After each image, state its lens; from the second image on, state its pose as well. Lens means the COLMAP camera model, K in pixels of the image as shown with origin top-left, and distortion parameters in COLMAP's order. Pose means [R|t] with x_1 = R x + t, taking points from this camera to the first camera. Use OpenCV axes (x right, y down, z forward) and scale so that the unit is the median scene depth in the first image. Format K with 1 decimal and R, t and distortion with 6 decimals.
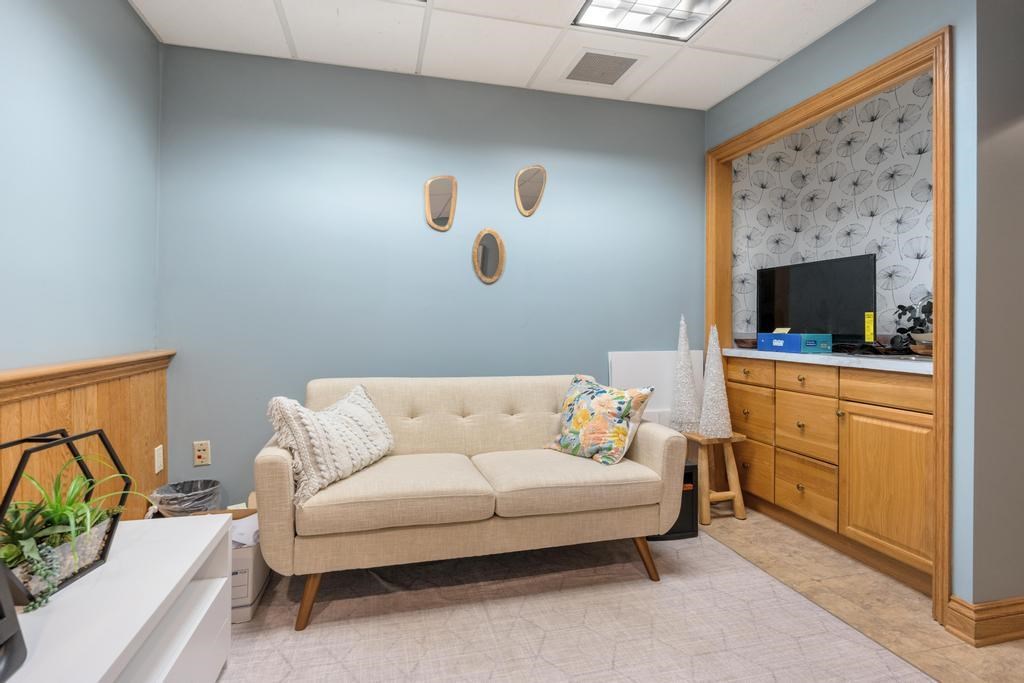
lens RADIAL K [[493.0, 0, 507.0], [0, 493.0, 323.4], [0, 0, 1]] dist [0.000884, 0.000579]
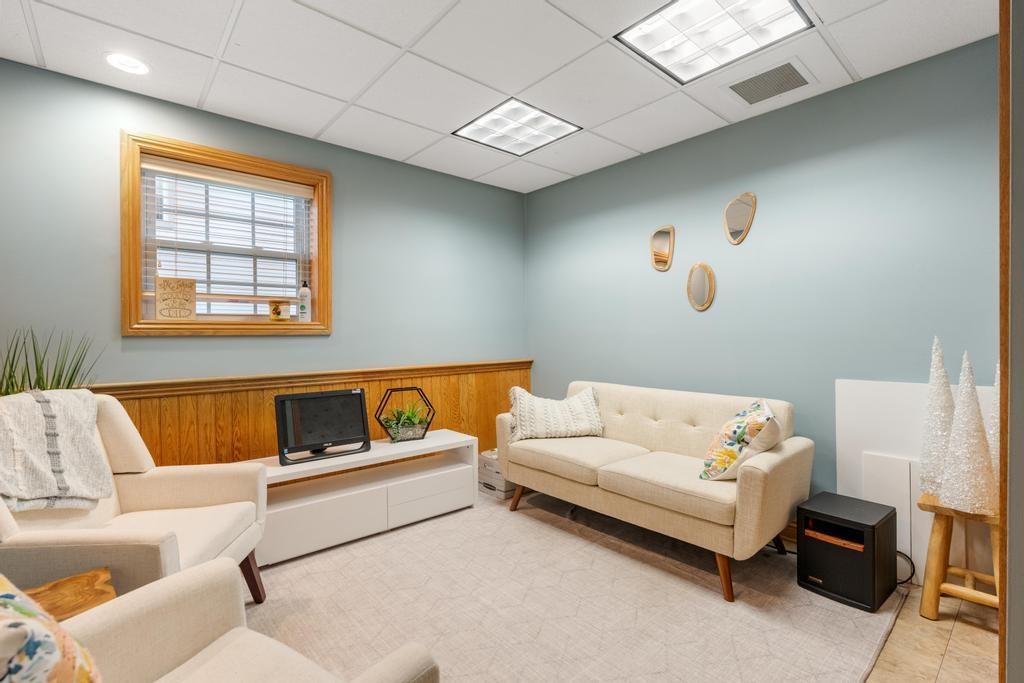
lens RADIAL K [[450.4, 0, 515.1], [0, 450.4, 341.4], [0, 0, 1]] dist [-0.002559, -0.000107]
pose [[0.480045, 0.002622, -0.877240, 0.877133], [0.010855, 0.999901, 0.008929, -0.030956], [0.877177, -0.013809, 0.479969, 0.160220]]
